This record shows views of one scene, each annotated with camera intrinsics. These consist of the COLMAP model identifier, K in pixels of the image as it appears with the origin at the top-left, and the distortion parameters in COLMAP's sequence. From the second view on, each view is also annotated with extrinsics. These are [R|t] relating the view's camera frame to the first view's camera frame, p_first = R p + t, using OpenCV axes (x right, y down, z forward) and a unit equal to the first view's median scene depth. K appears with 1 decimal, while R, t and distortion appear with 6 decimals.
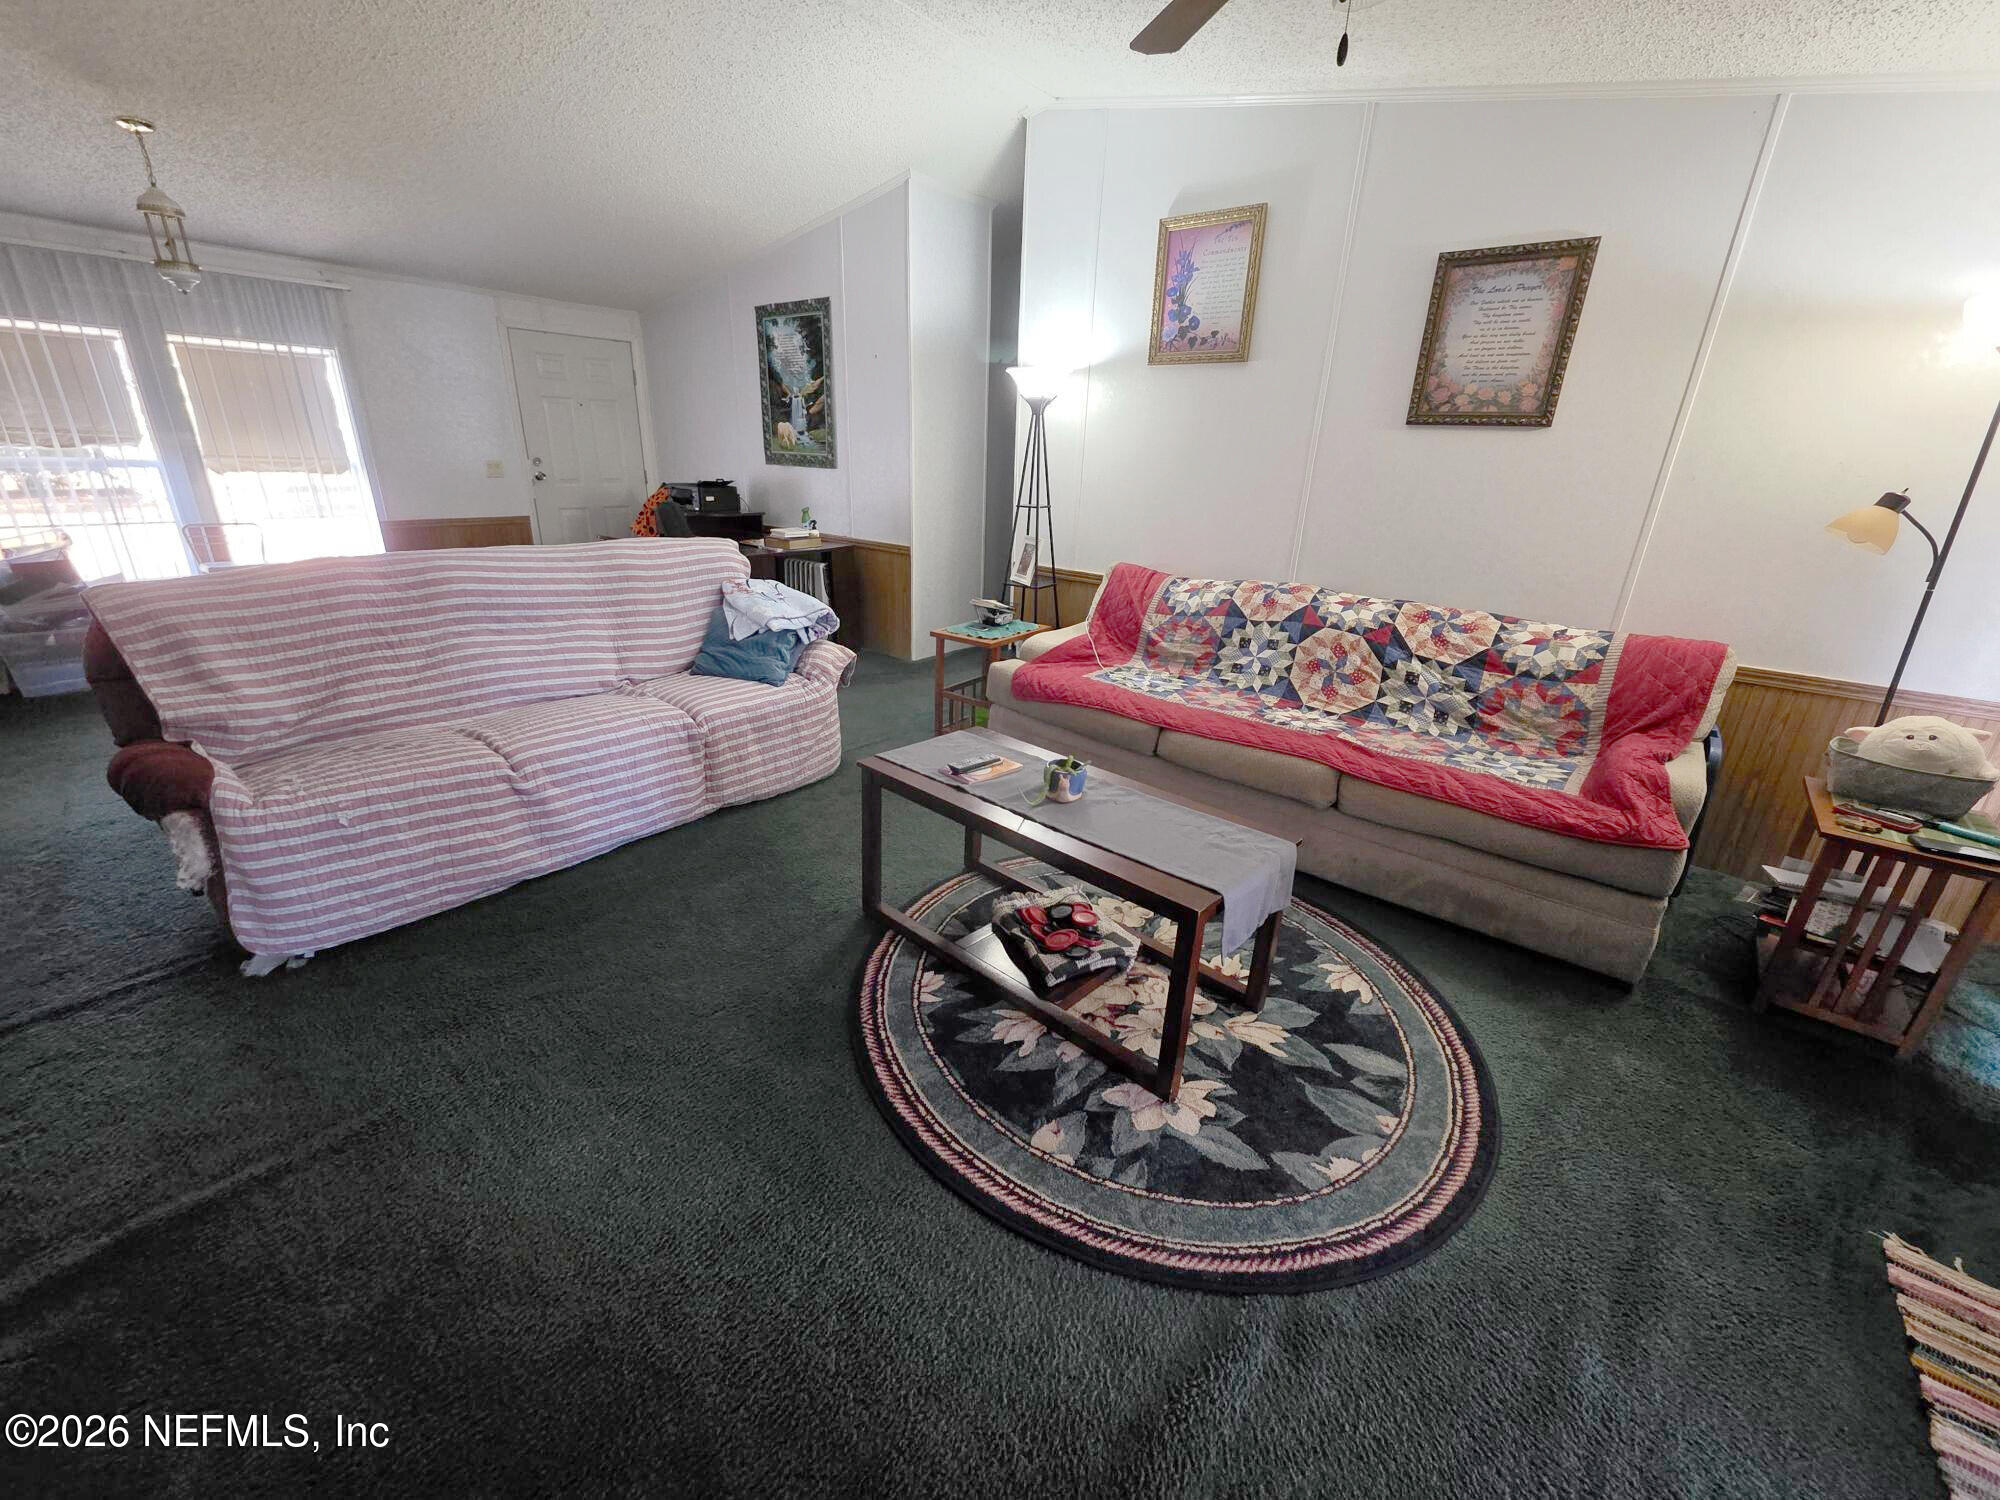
lens RADIAL K [[799.4, 0, 998.3], [0, 799.4, 738.6], [0, 0, 1]] dist [0.002718, -0.000482]
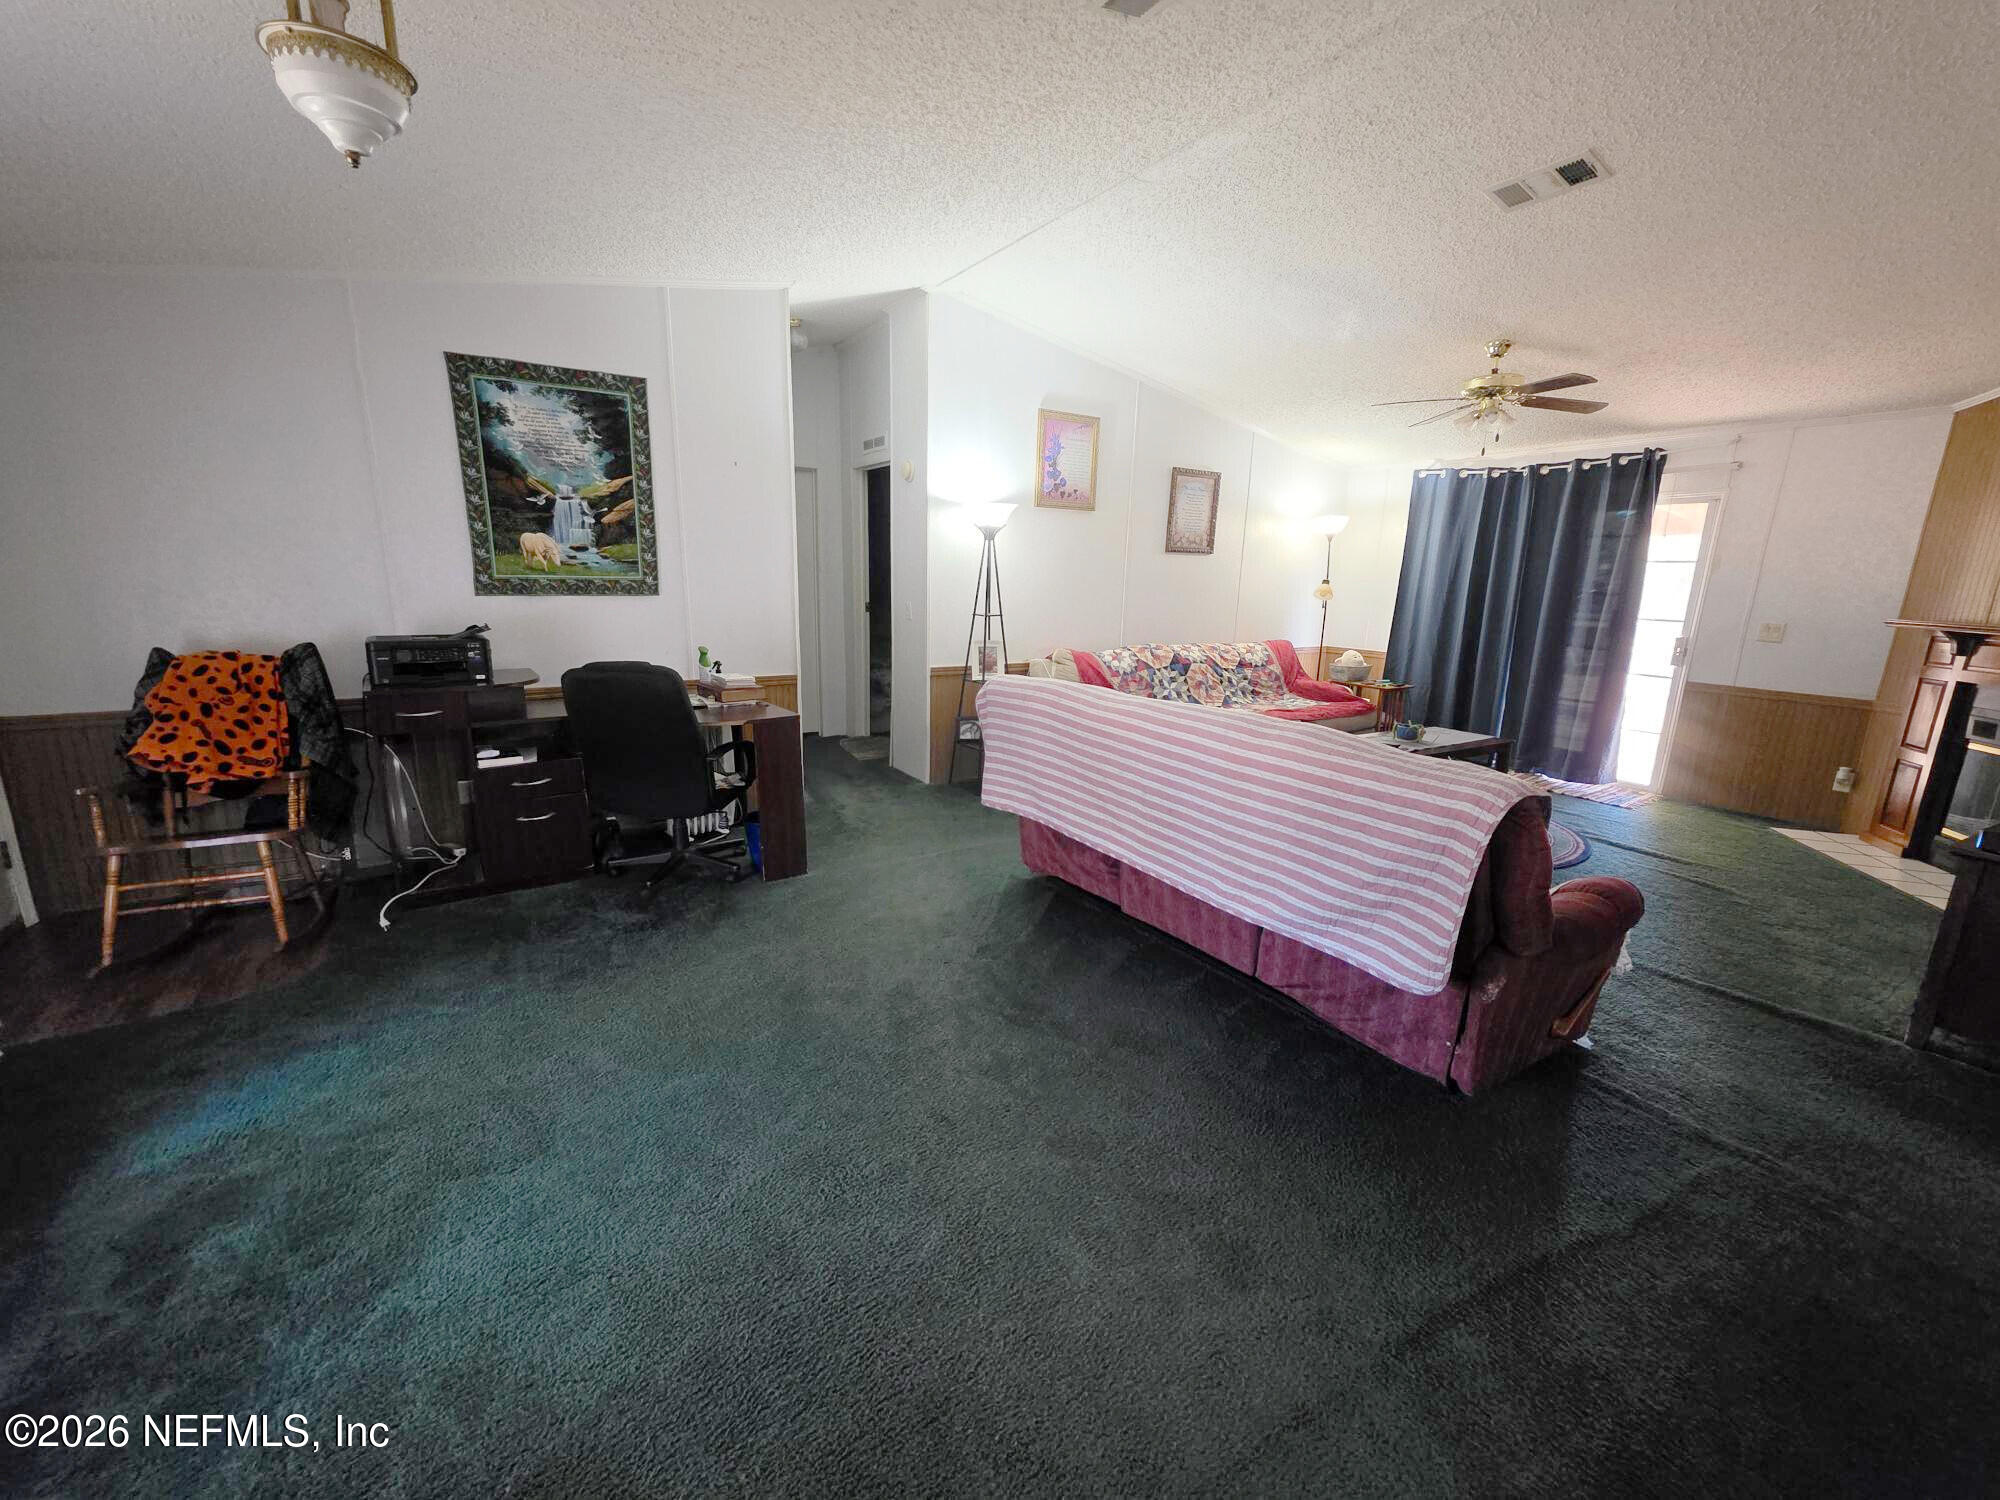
lens RADIAL K [[799.4, 0, 1002.8], [0, 799.4, 747.4], [0, 0, 1]] dist [0.002718, -0.000482]
pose [[0.302522, -0.235282, 0.923647, -1.094855], [0.316650, 0.938824, 0.135436, -0.264222], [-0.899007, 0.251500, 0.358516, 0.618688]]
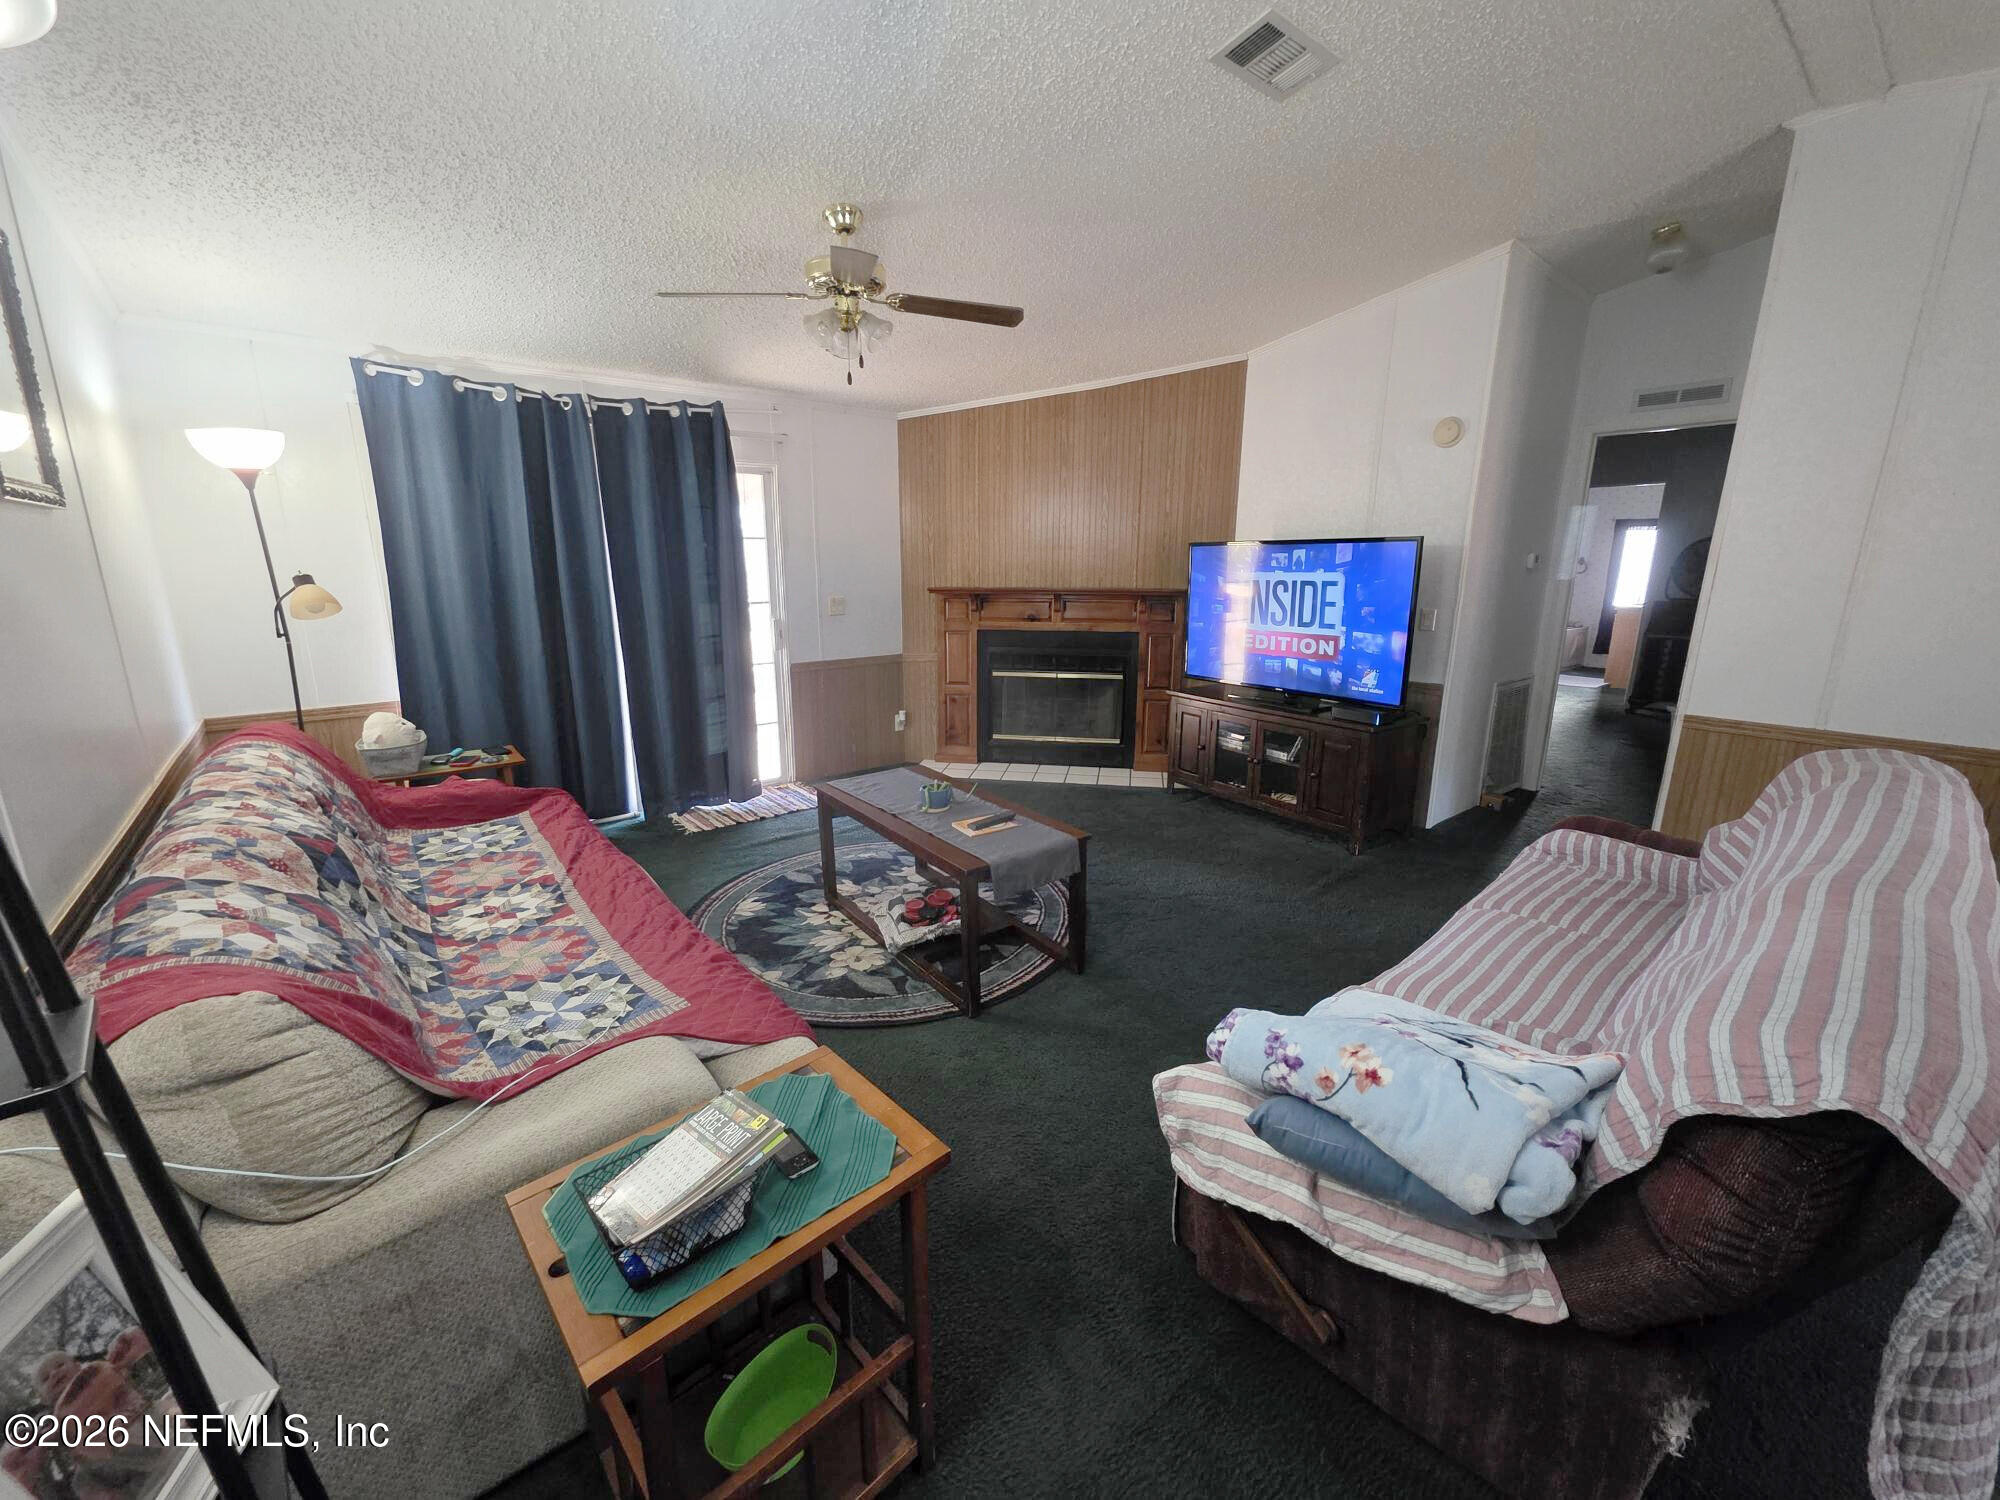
lens RADIAL K [[799.4, 0, 996.1], [0, 799.4, 757.9], [0, 0, 1]] dist [0.002718, -0.000482]
pose [[-0.981119, -0.082367, 0.174990, -0.133108], [0.030674, 0.827060, 0.561276, -0.404014], [-0.190958, 0.556046, -0.808918, 1.074679]]
